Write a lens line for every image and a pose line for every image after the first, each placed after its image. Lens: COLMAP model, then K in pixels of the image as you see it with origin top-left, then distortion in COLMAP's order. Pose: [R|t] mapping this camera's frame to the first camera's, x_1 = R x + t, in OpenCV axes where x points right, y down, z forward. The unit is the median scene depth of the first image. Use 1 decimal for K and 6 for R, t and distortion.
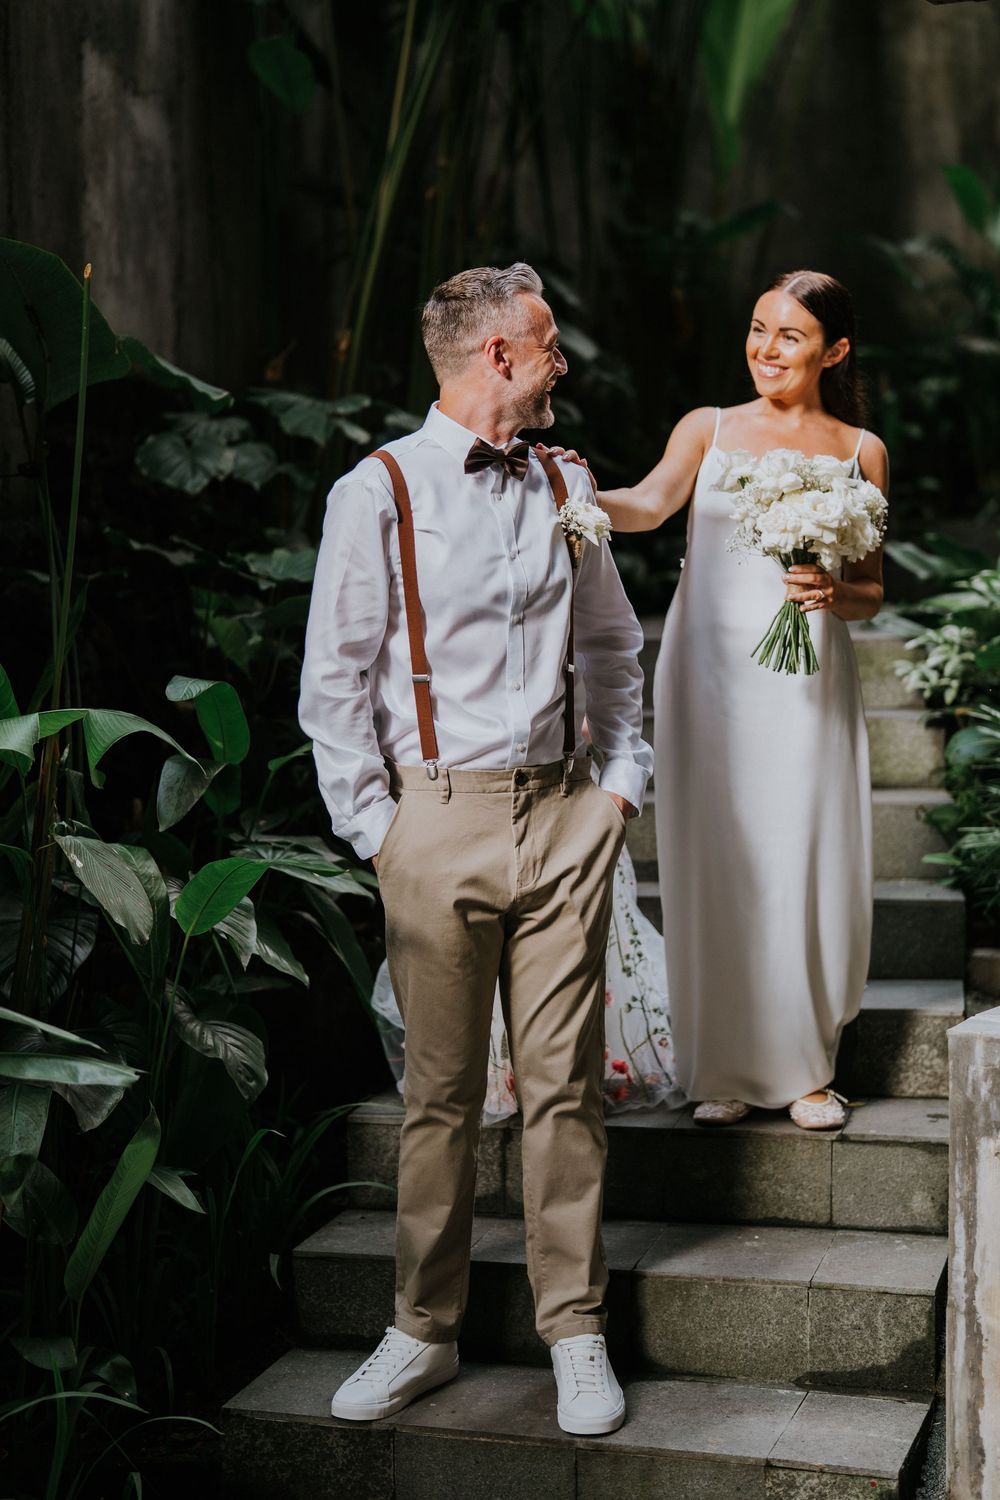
lens RADIAL K [[2593.2, 0, 500.0], [0, 2593.2, 750.0], [0, 0, 1]] dist [-0.029112, 0.182475]
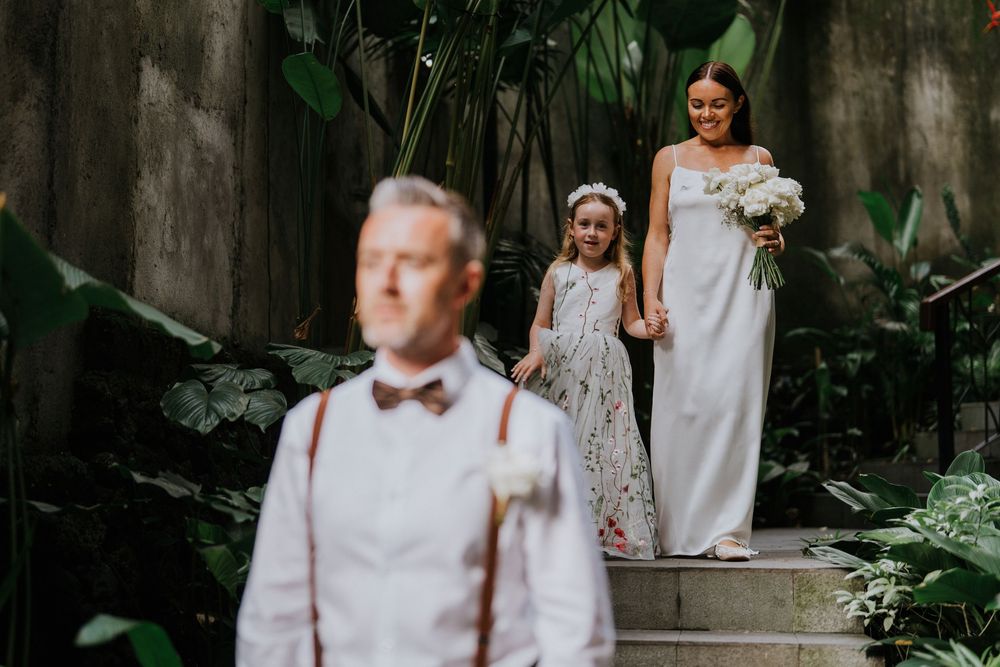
lens RADIAL K [[1728.8, 0, 500.0], [0, 1728.8, 333.5], [0, 0, 1]] dist [-0.029112, 0.182475]
pose [[0.999386, 0.004965, -0.034673, 0.032906], [-0.010429, 0.987184, -0.159242, -0.021870], [0.033438, 0.159506, 0.986630, 0.239183]]
